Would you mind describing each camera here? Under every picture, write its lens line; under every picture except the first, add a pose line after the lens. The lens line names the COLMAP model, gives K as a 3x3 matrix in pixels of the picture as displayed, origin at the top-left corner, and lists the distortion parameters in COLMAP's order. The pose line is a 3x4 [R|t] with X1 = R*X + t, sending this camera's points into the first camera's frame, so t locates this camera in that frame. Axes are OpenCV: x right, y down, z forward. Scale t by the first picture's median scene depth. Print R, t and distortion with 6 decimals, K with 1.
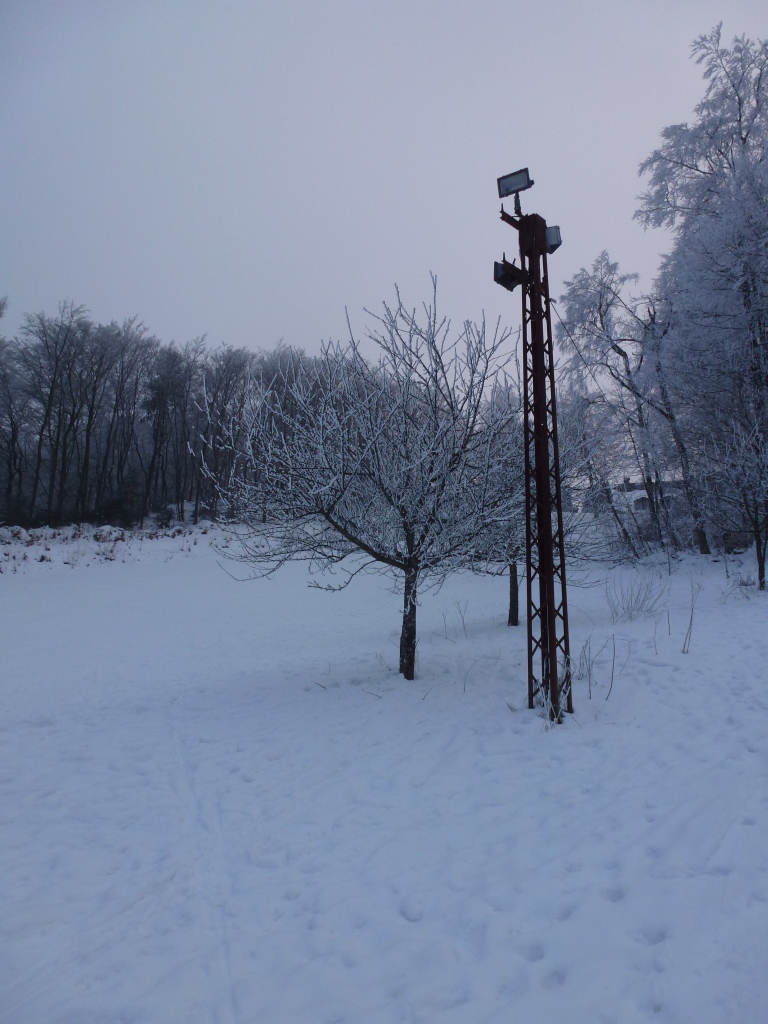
lens RADIAL K [[719.5, 0, 382.6], [0, 719.5, 514.4], [0, 0, 1]] dist [-0.008322, 0.003026]
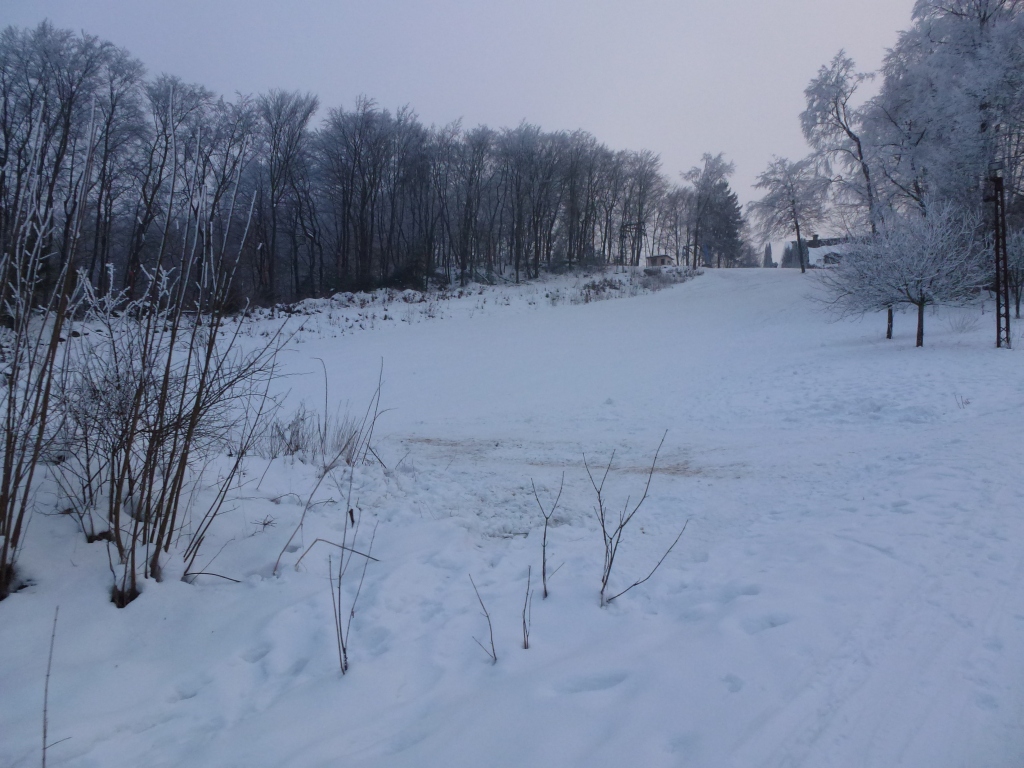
lens RADIAL K [[719.5, 0, 513.1], [0, 719.5, 383.5], [0, 0, 1]] dist [-0.008322, 0.003026]
pose [[0.999668, -0.024053, -0.009249, -0.209625], [0.025199, 0.987502, 0.155578, -0.012949], [0.005392, -0.155759, 0.987780, -0.237397]]
